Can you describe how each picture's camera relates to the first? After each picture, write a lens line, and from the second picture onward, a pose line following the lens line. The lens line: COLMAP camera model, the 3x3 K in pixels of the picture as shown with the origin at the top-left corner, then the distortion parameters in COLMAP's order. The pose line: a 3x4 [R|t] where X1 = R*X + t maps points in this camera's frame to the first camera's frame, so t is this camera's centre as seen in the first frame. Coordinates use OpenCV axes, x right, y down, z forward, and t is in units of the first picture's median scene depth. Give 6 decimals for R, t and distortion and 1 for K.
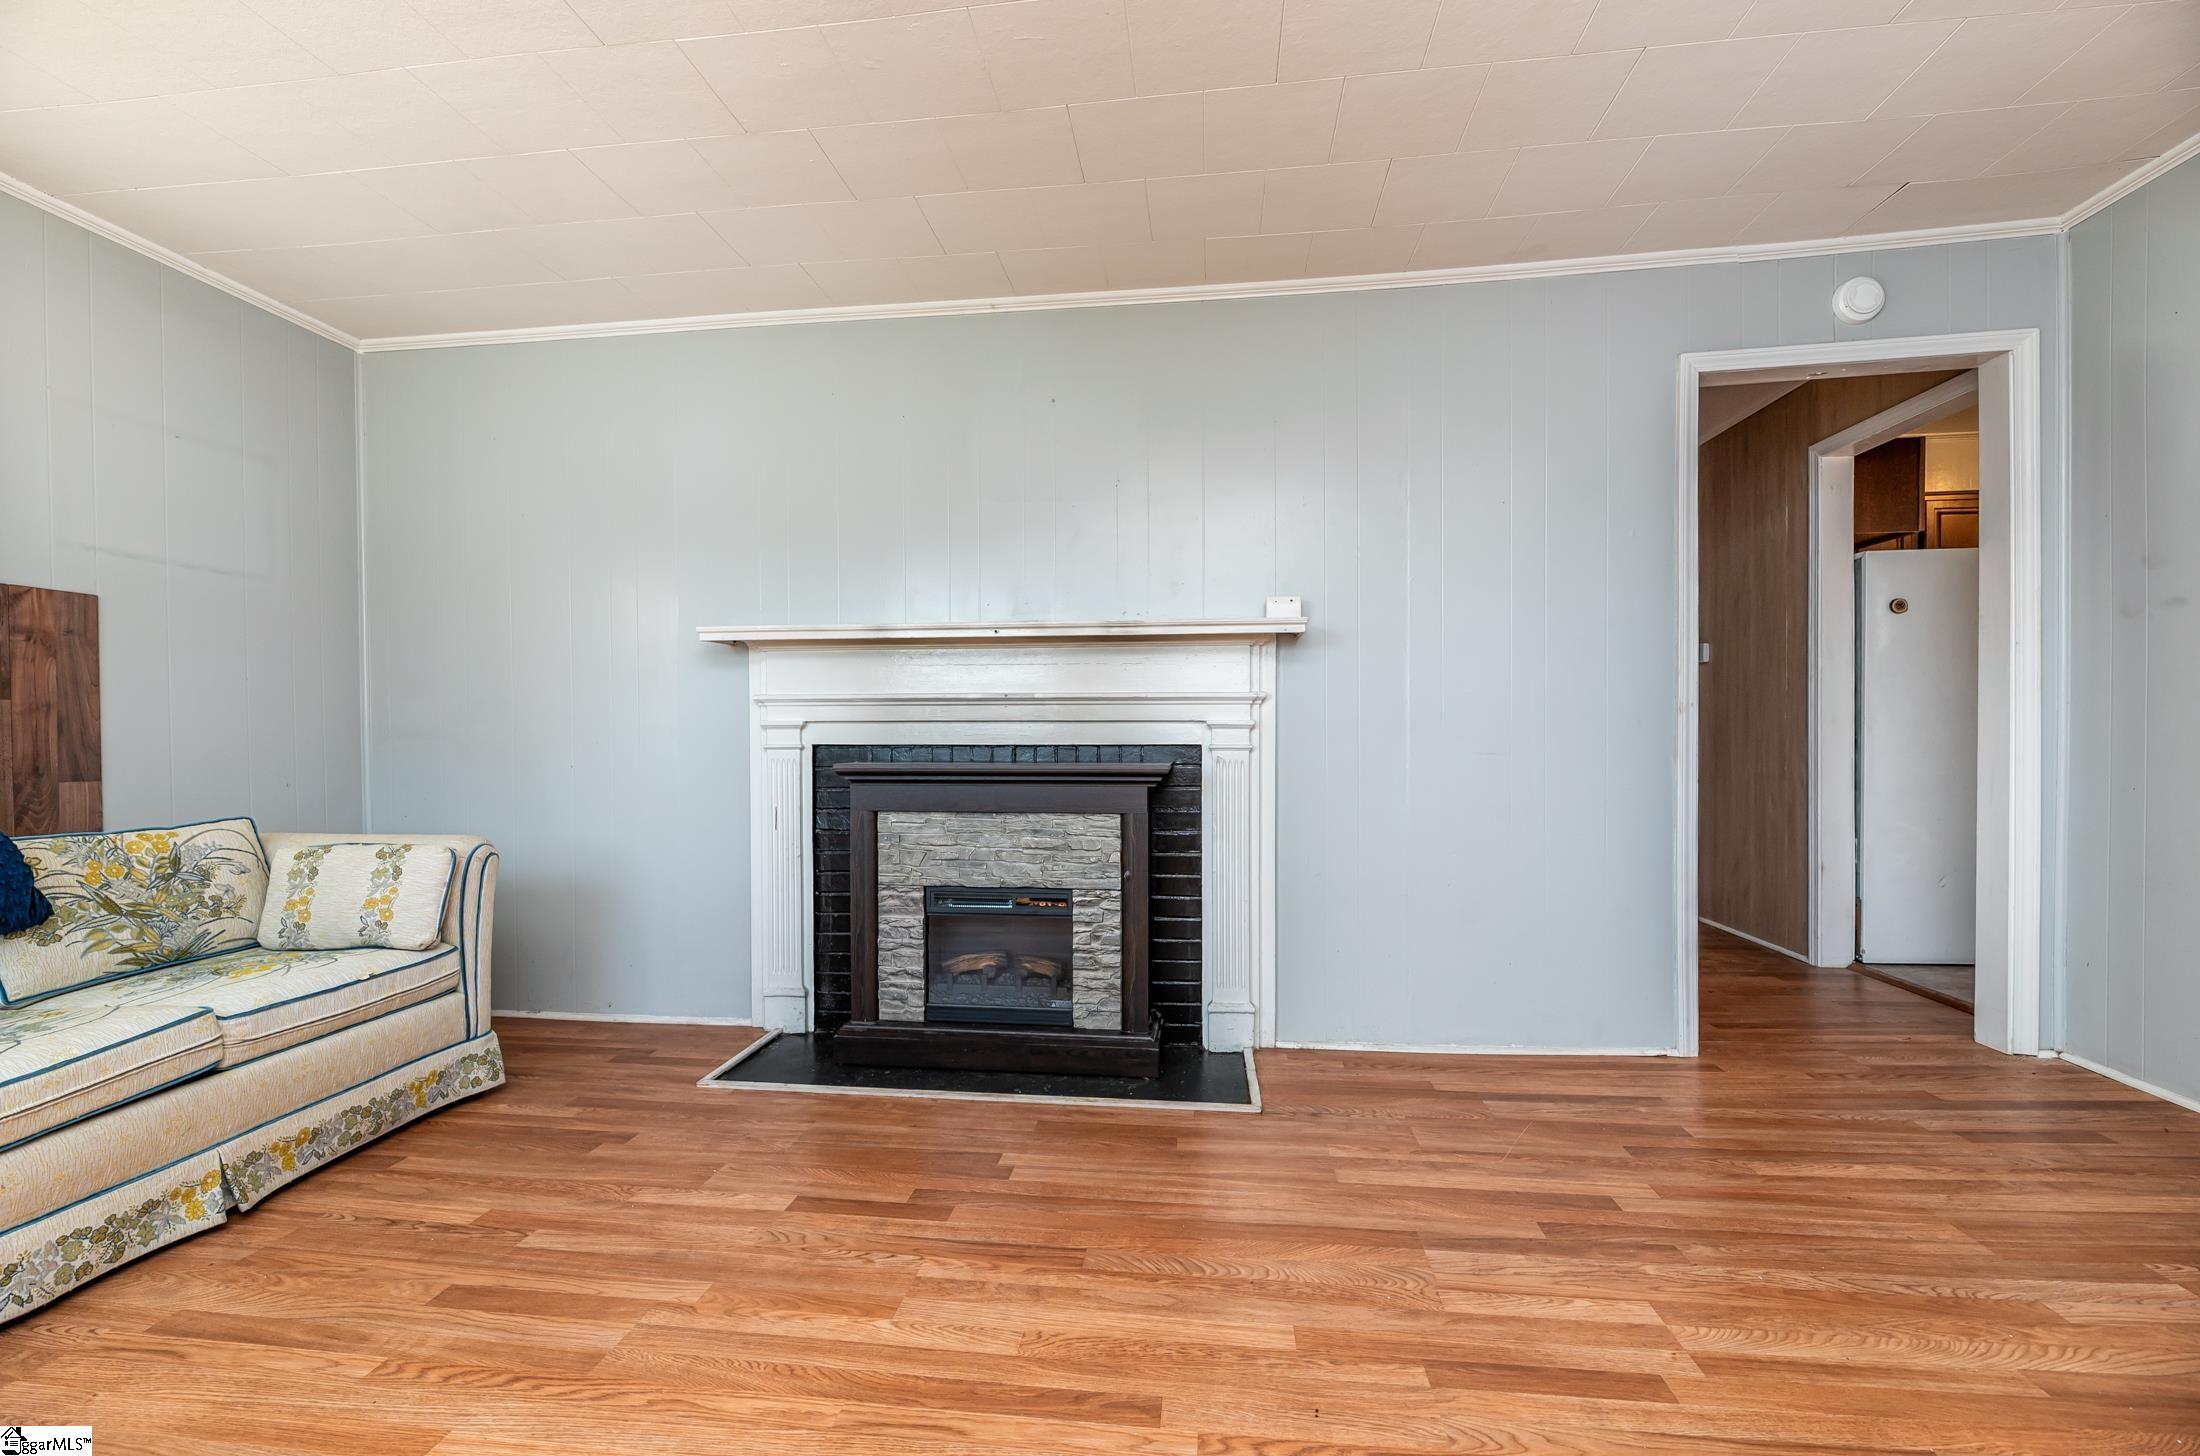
lens RADIAL K [[927.6, 0, 1092.0], [0, 927.6, 753.2], [0, 0, 1]] dist [-0.000691, -0.004245]
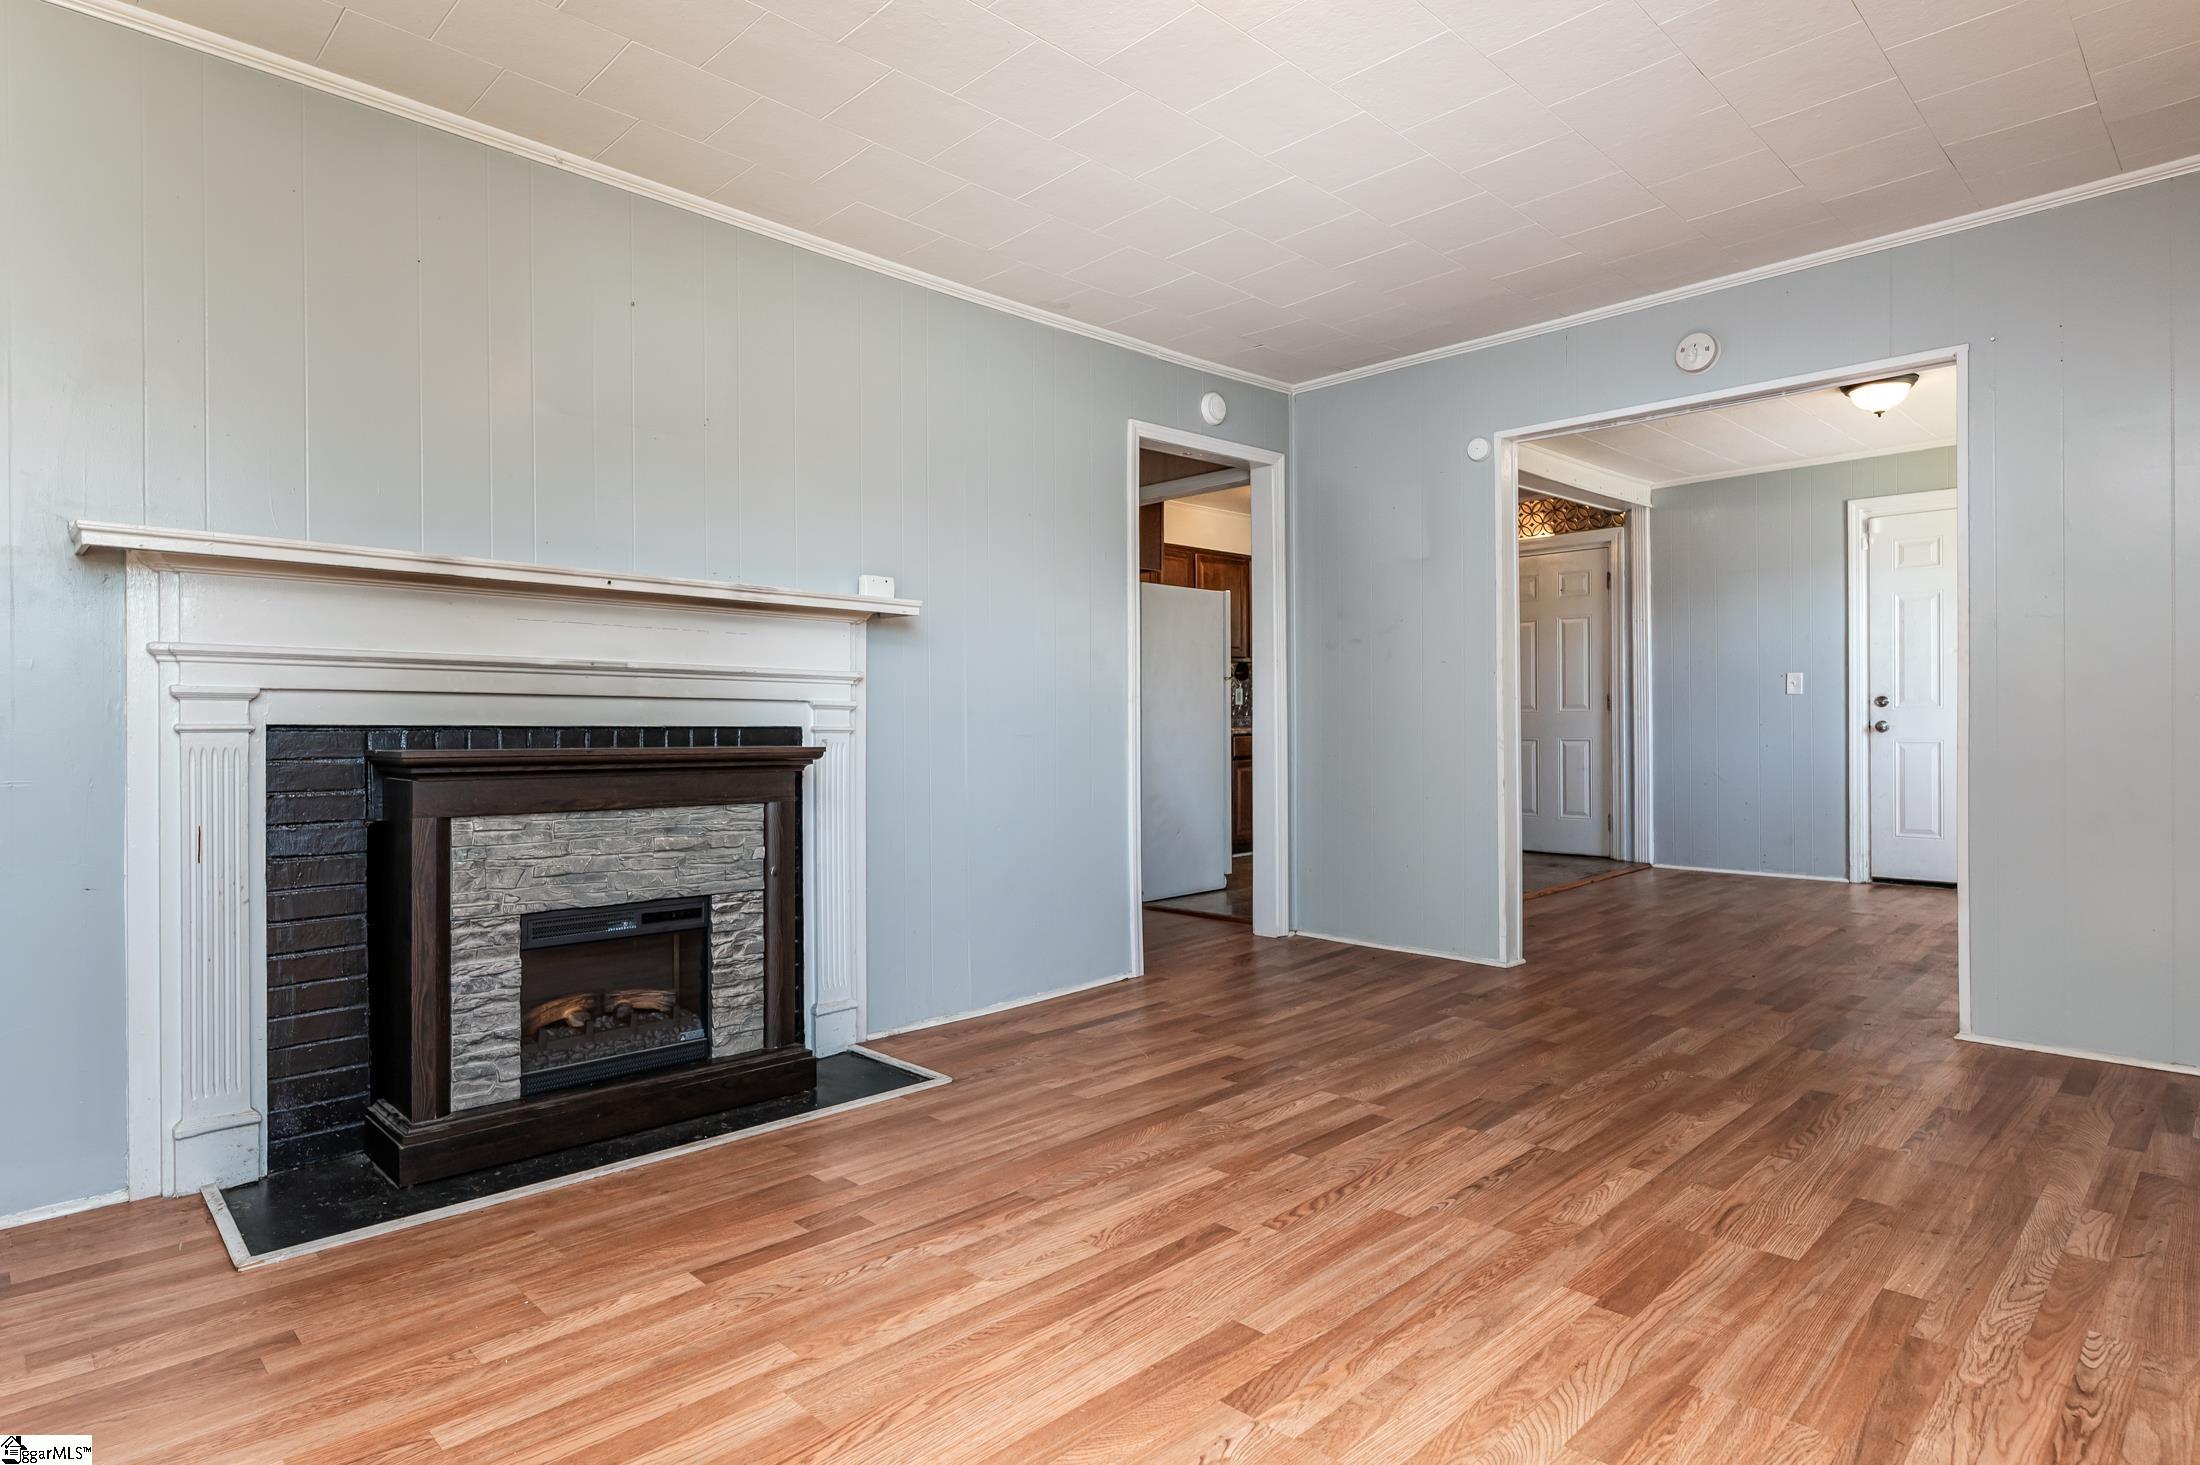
lens RADIAL K [[1170.4, 0, 1087.2], [0, 1170.4, 734.6], [0, 0, 1]] dist [0.002176, -0.003391]
pose [[0.622418, 0.000018, 0.782685, -0.717655], [0.017309, 0.999755, -0.013788, 0.022575], [-0.782493, 0.022129, 0.622265, 0.065028]]
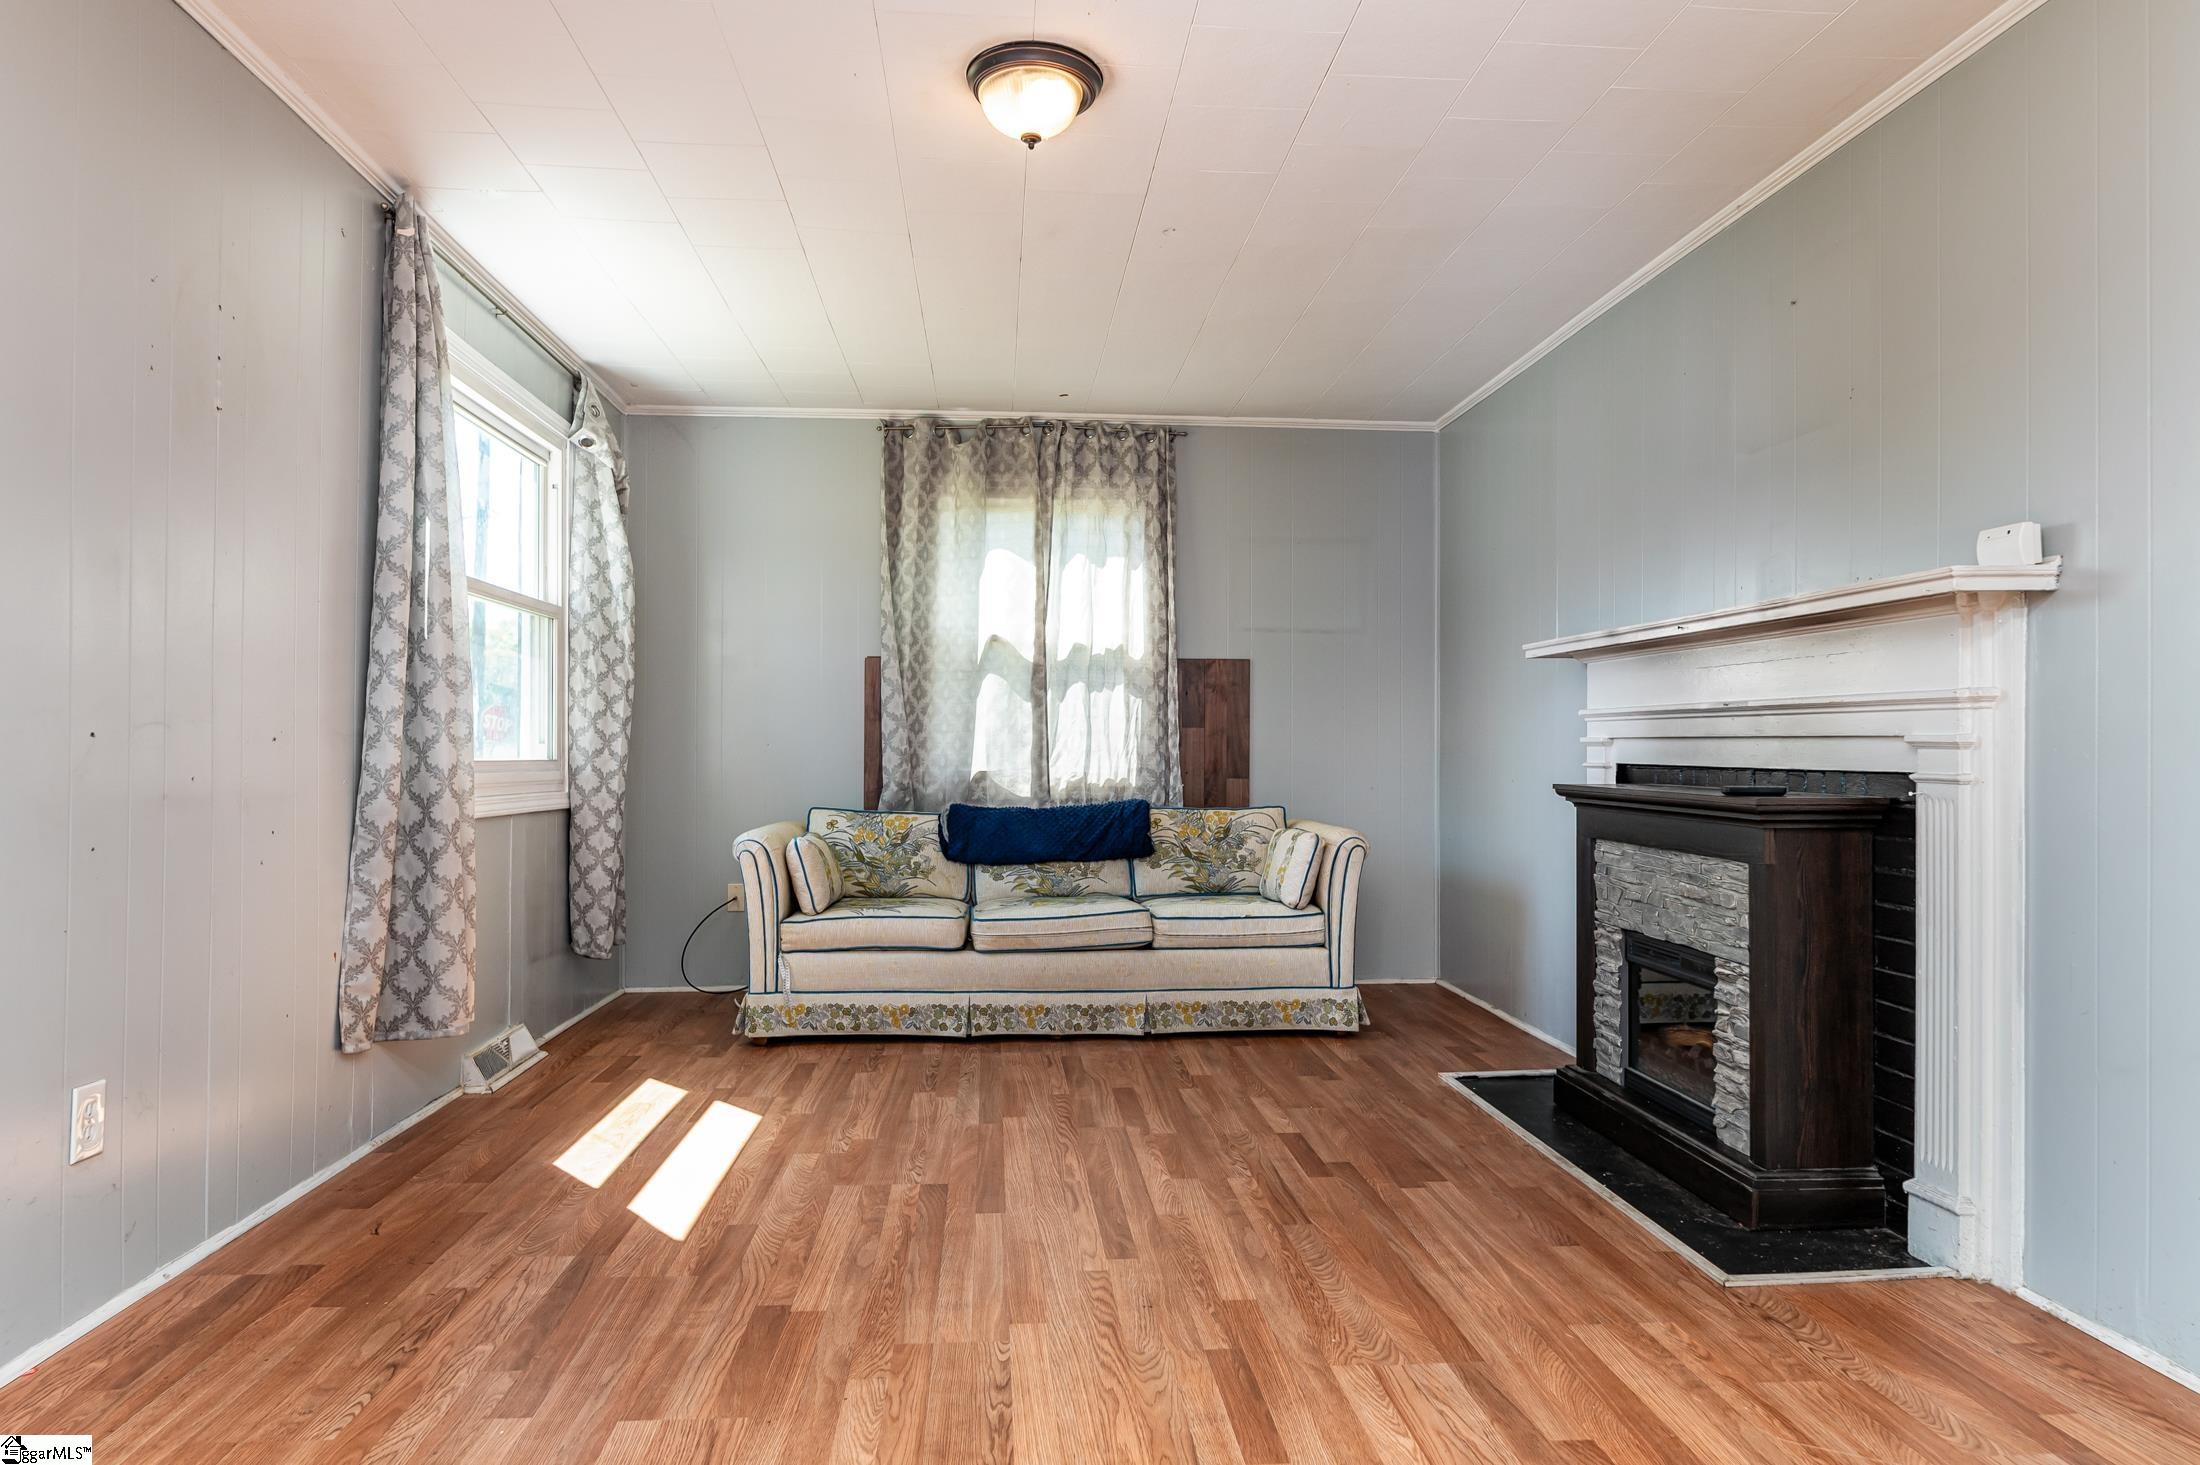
lens RADIAL K [[1310.1, 0, 1100.0], [0, 1310.1, 732.5], [0, 0, 1]] dist [0.003695, -0.000041]
pose [[0.205986, -0.006701, -0.978532, 1.043553], [-0.024254, 0.999634, -0.011951, -0.015234], [0.978254, 0.026195, 0.205748, 0.300574]]
